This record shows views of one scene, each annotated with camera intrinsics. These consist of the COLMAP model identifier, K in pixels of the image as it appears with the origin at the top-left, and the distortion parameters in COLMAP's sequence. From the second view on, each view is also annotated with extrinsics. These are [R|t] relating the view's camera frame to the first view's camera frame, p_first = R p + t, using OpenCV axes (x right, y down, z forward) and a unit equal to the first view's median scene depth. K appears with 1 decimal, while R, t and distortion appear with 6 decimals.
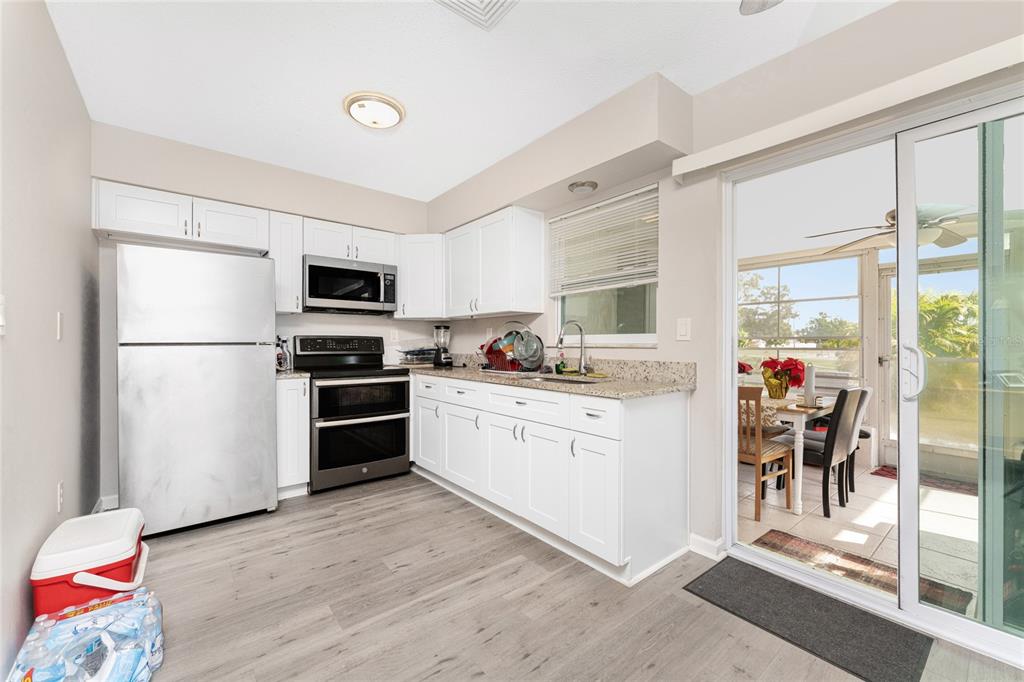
lens RADIAL K [[407.4, 0, 512.1], [0, 407.4, 340.2], [0, 0, 1]] dist [0.001937, -0.002008]
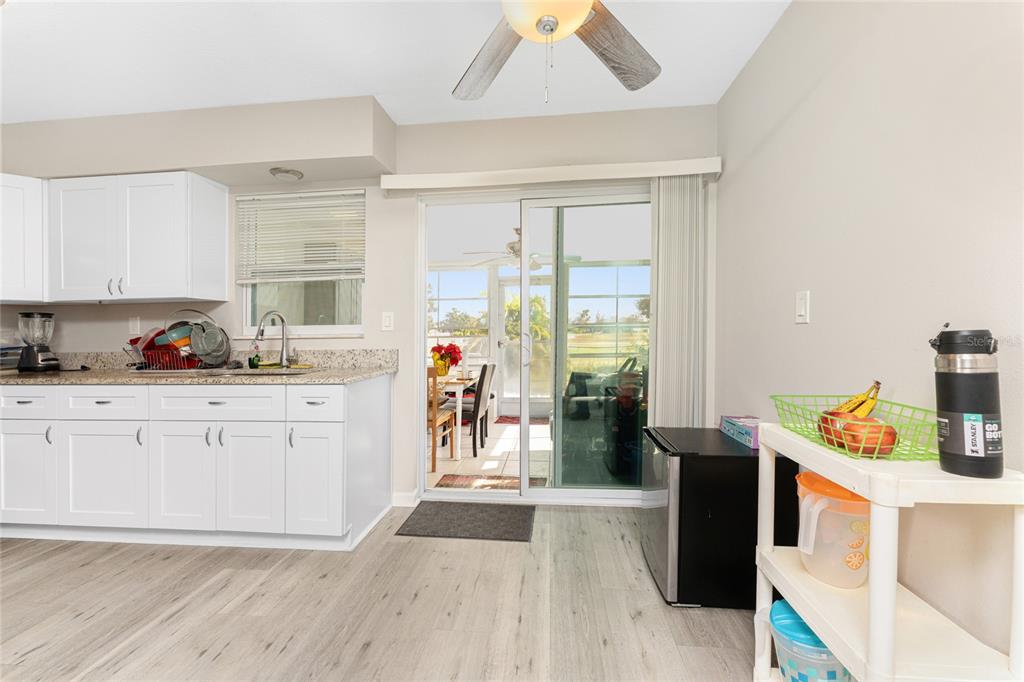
lens RADIAL K [[407.4, 0, 506.3], [0, 407.4, 351.2], [0, 0, 1]] dist [0.001937, -0.002008]
pose [[0.710766, -0.043265, 0.702096, -0.133035], [0.009003, 0.998584, 0.052422, 0.000662], [-0.703371, -0.030939, 0.710150, -0.061813]]
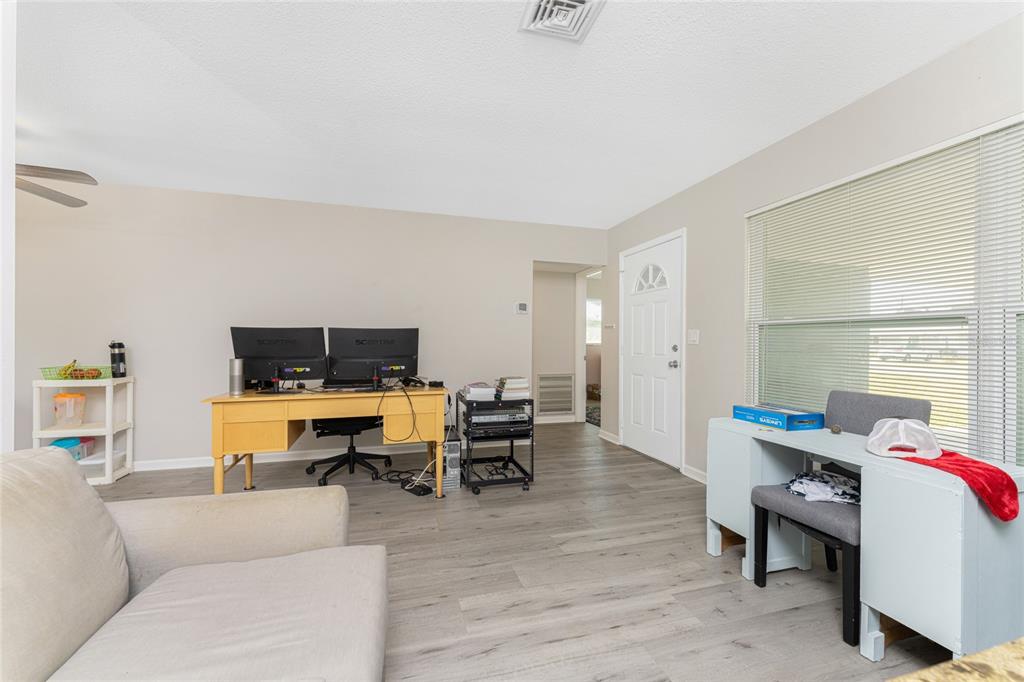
lens RADIAL K [[407.4, 0, 510.6], [0, 407.4, 342.7], [0, 0, 1]] dist [0.001937, -0.002008]
pose [[-0.920136, -0.003625, 0.391582, -1.487206], [-0.006782, 0.999955, -0.006682, 0.004845], [-0.391540, -0.008804, -0.920119, 0.713250]]
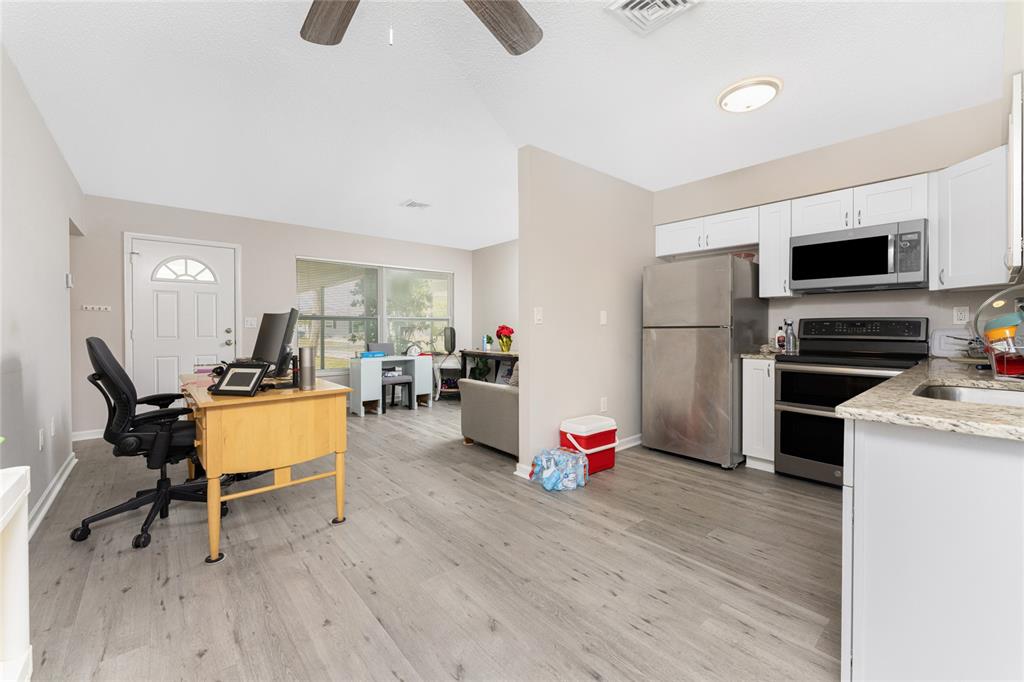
lens RADIAL K [[407.4, 0, 495.4], [0, 407.4, 324.3], [0, 0, 1]] dist [0.001937, -0.002008]
pose [[0.009913, -0.006875, -0.999927, 0.658223], [0.008640, 0.999940, -0.006789, 0.004235], [0.999914, -0.008572, 0.009971, 0.361907]]
